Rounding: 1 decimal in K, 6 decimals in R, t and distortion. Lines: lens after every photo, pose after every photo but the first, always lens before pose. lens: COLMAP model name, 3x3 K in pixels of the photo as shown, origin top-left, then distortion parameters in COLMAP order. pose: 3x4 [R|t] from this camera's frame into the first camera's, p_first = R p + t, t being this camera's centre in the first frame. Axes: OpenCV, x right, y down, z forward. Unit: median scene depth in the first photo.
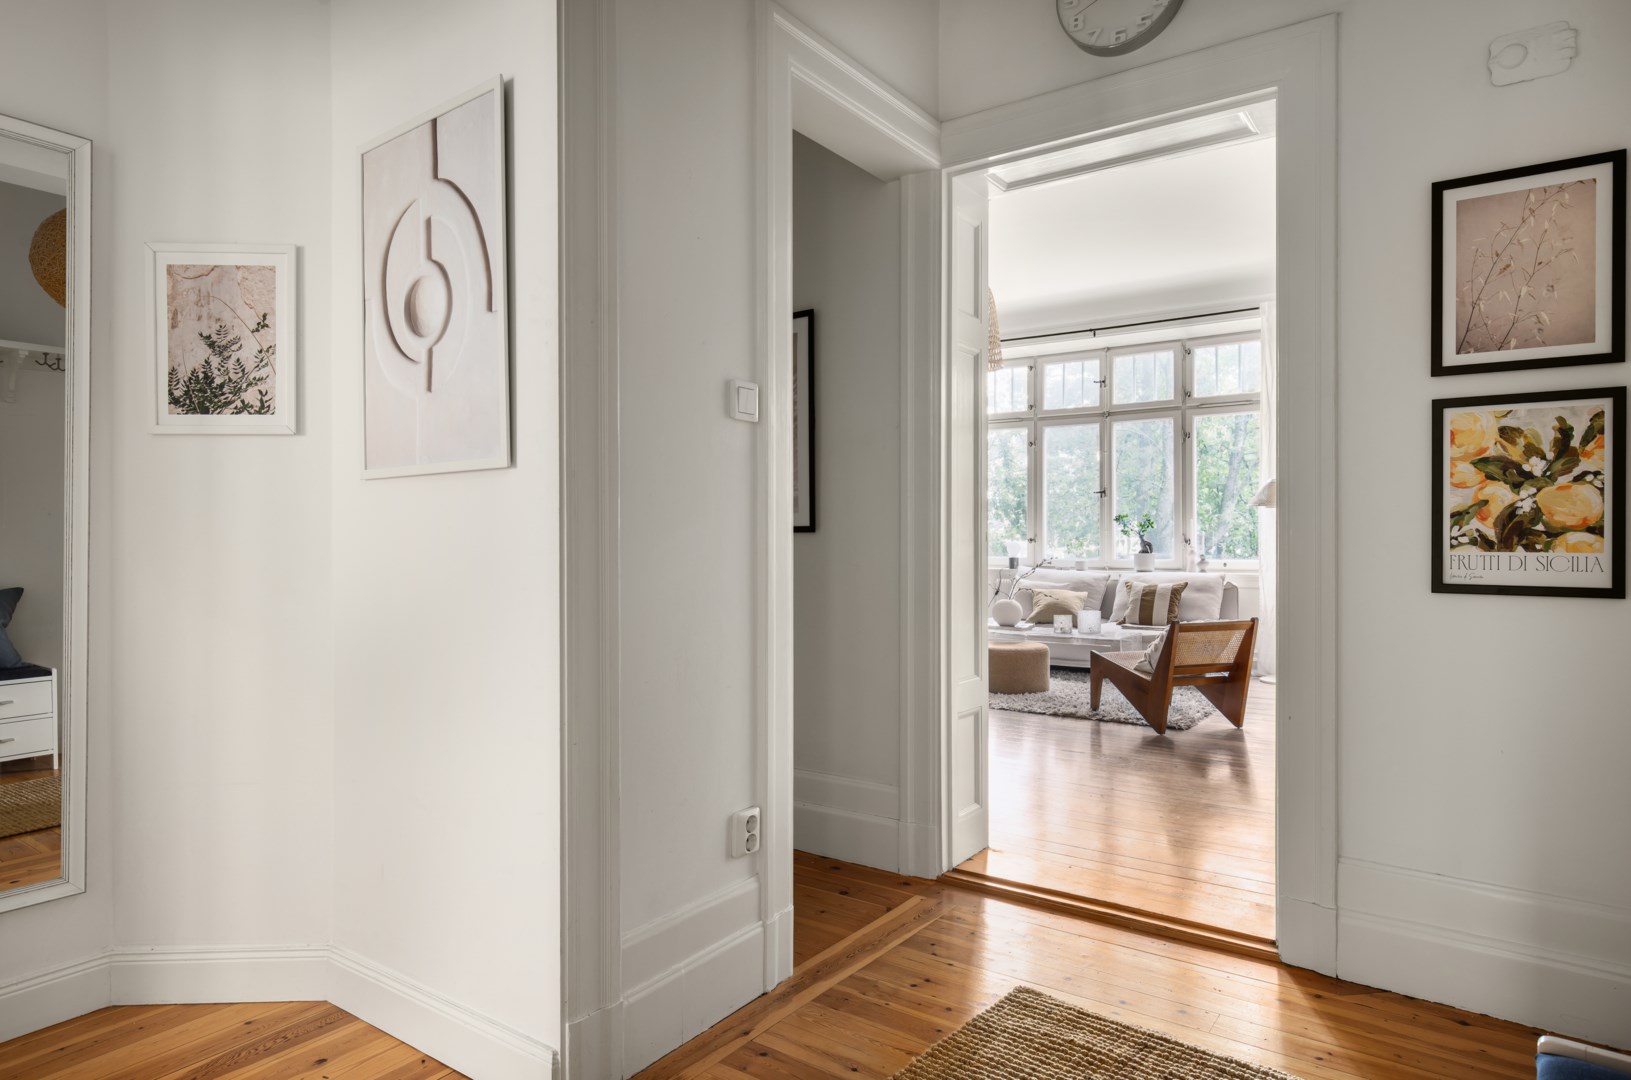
lens RADIAL K [[975.9, 0, 811.2], [0, 975.9, 540.2], [0, 0, 1]] dist [0.007558, -0.003736]
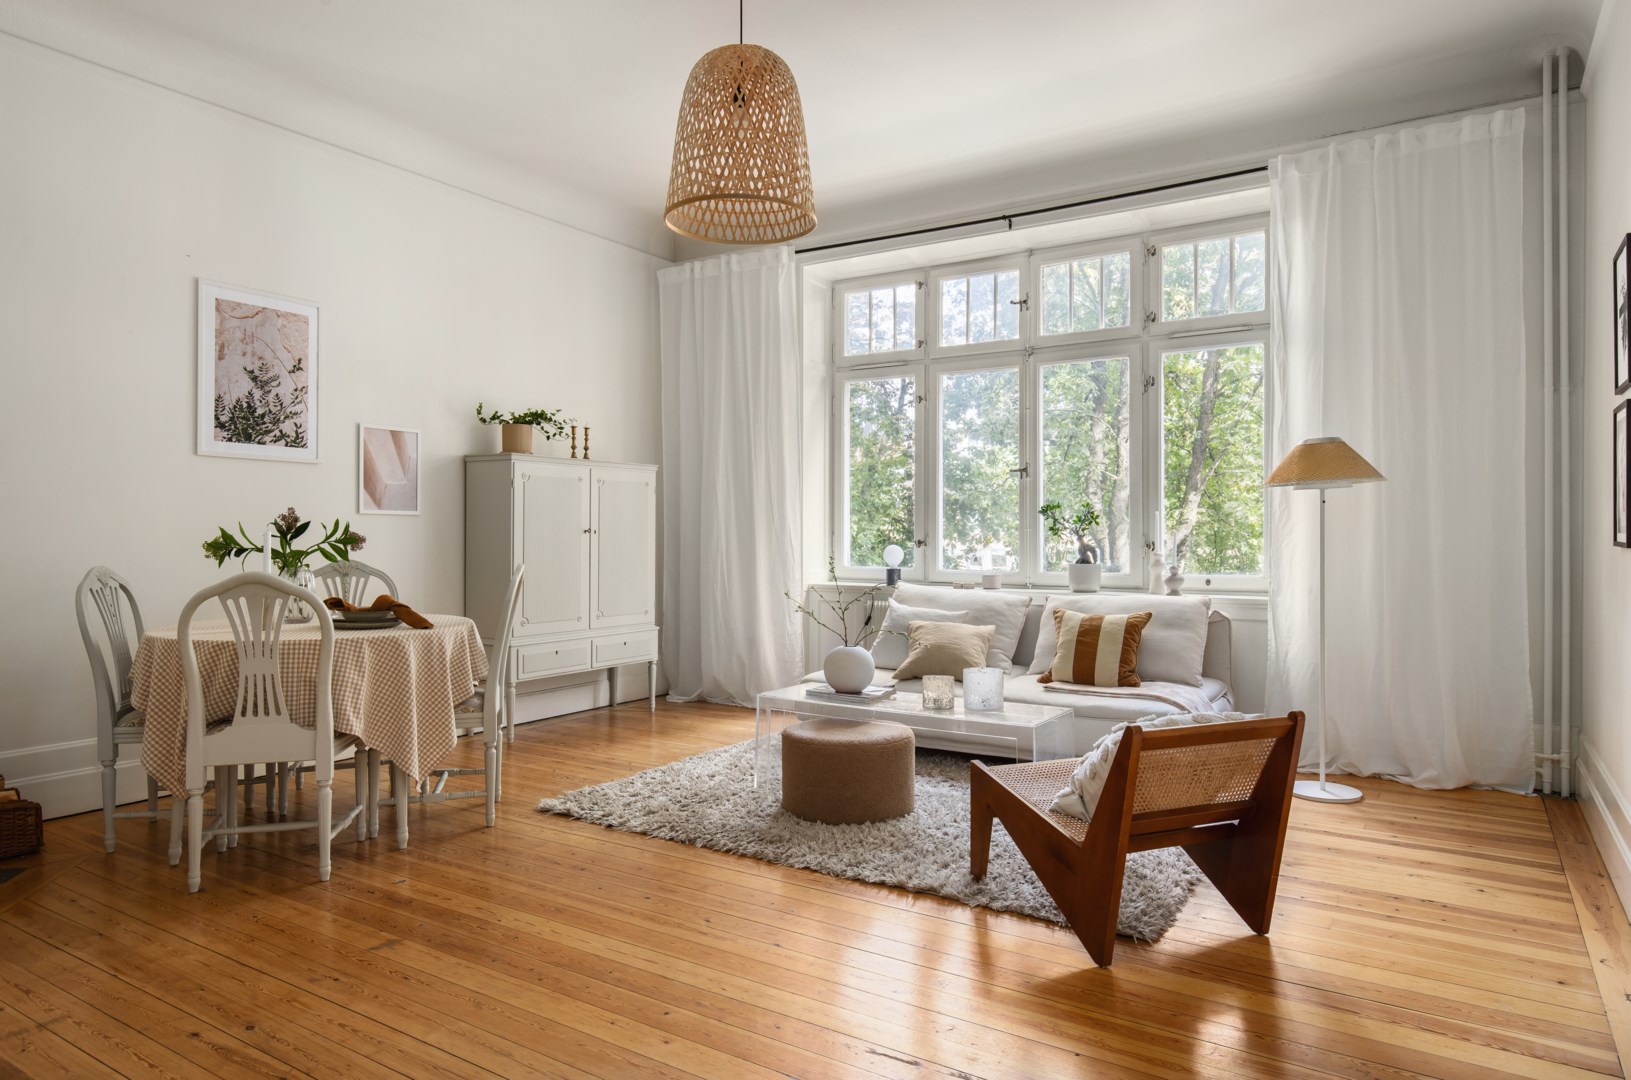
lens RADIAL K [[975.9, 0, 820.9], [0, 975.9, 540.1], [0, 0, 1]] dist [0.007558, -0.003736]
pose [[0.998713, 0.001971, 0.050683, 0.136308], [-0.002082, 0.999996, 0.002128, -0.003338], [-0.050679, -0.002231, 0.998713, 0.370084]]
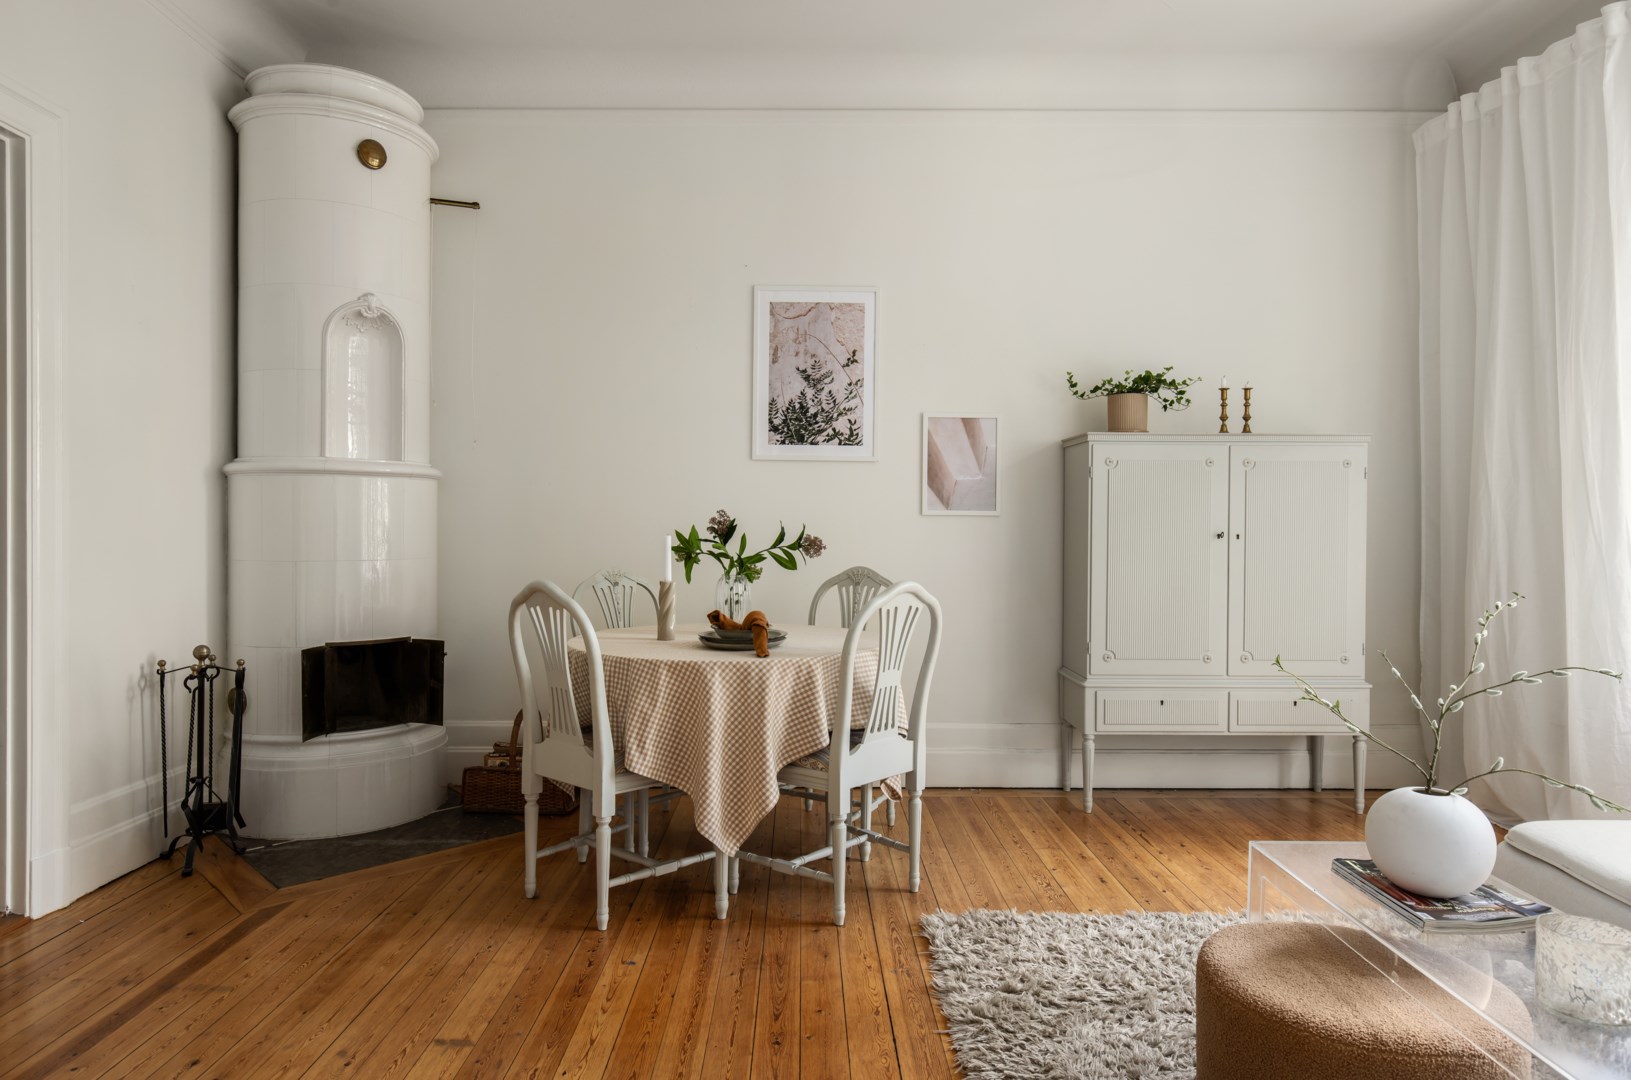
lens RADIAL K [[975.9, 0, 822.6], [0, 975.9, 537.5], [0, 0, 1]] dist [0.007558, -0.003736]
pose [[0.591980, 0.009242, -0.805899, 0.279565], [-0.009048, 0.999947, 0.004821, -0.007432], [0.805902, 0.004438, 0.592033, 0.621908]]
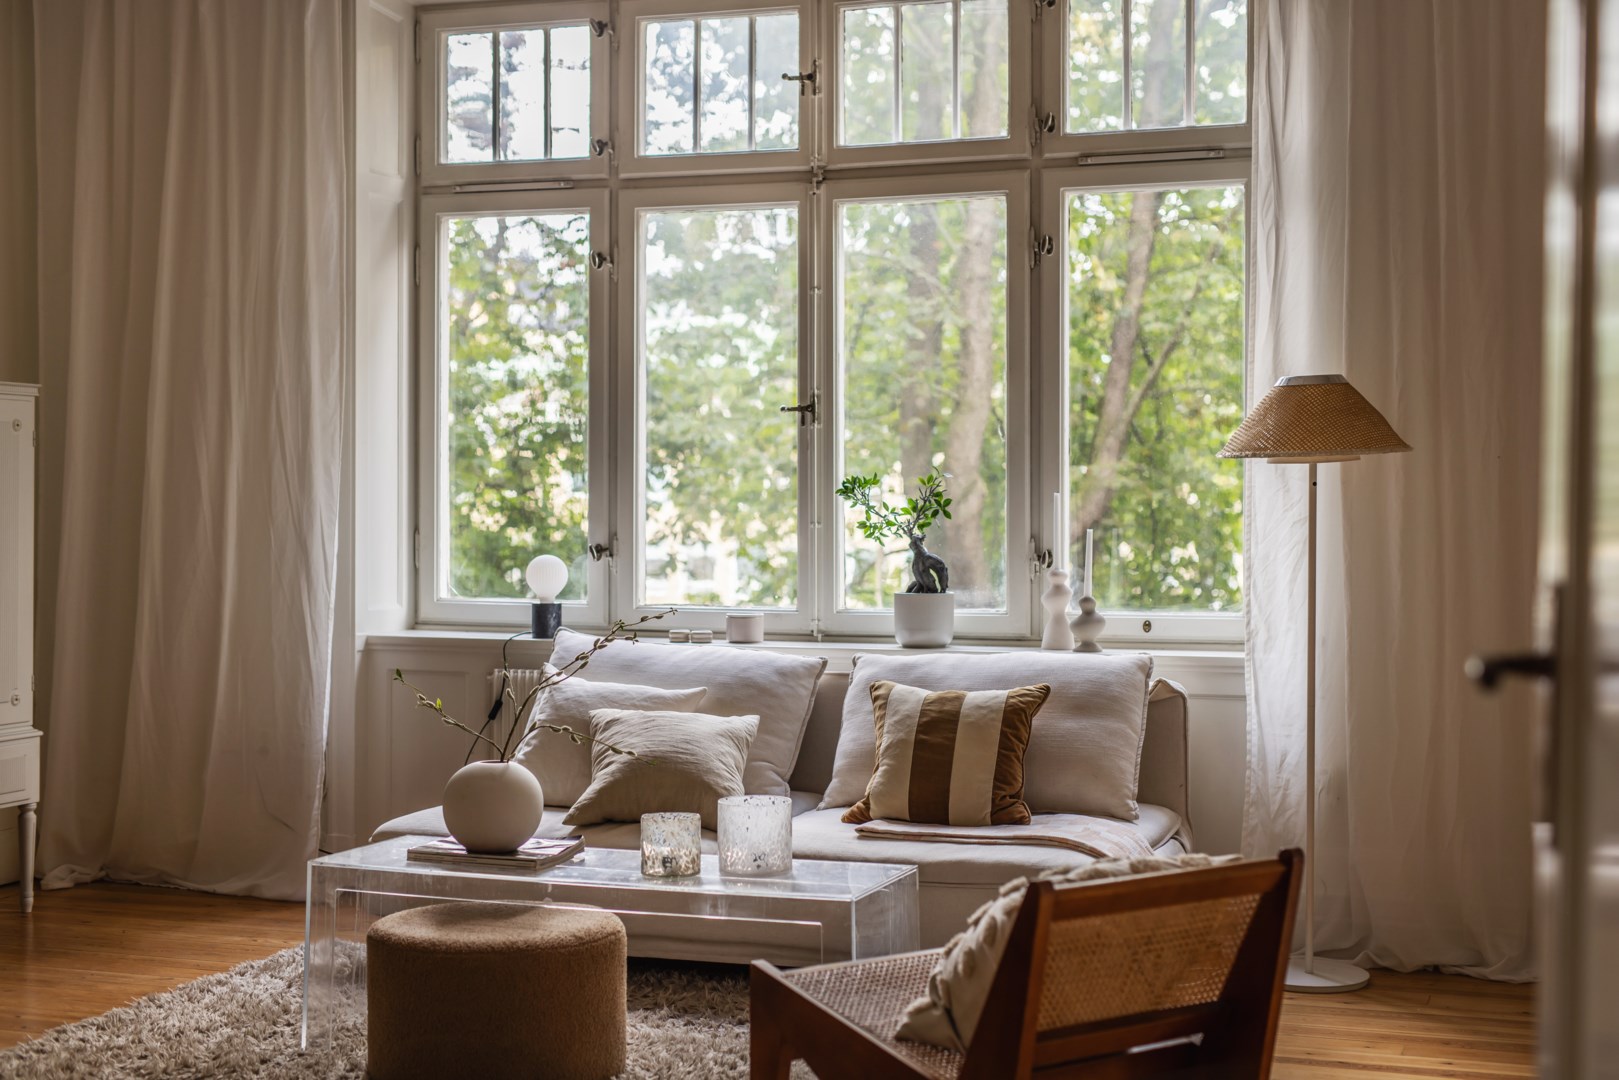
lens RADIAL K [[2243.6, 0, 803.4], [0, 2243.6, 537.5], [0, 0, 1]] dist [-0.012096, 0.000000]
pose [[0.960944, 0.000685, 0.276741, 0.089987], [-0.003696, 0.999940, 0.010358, -0.013522], [-0.276717, -0.010976, 0.960889, 0.277653]]
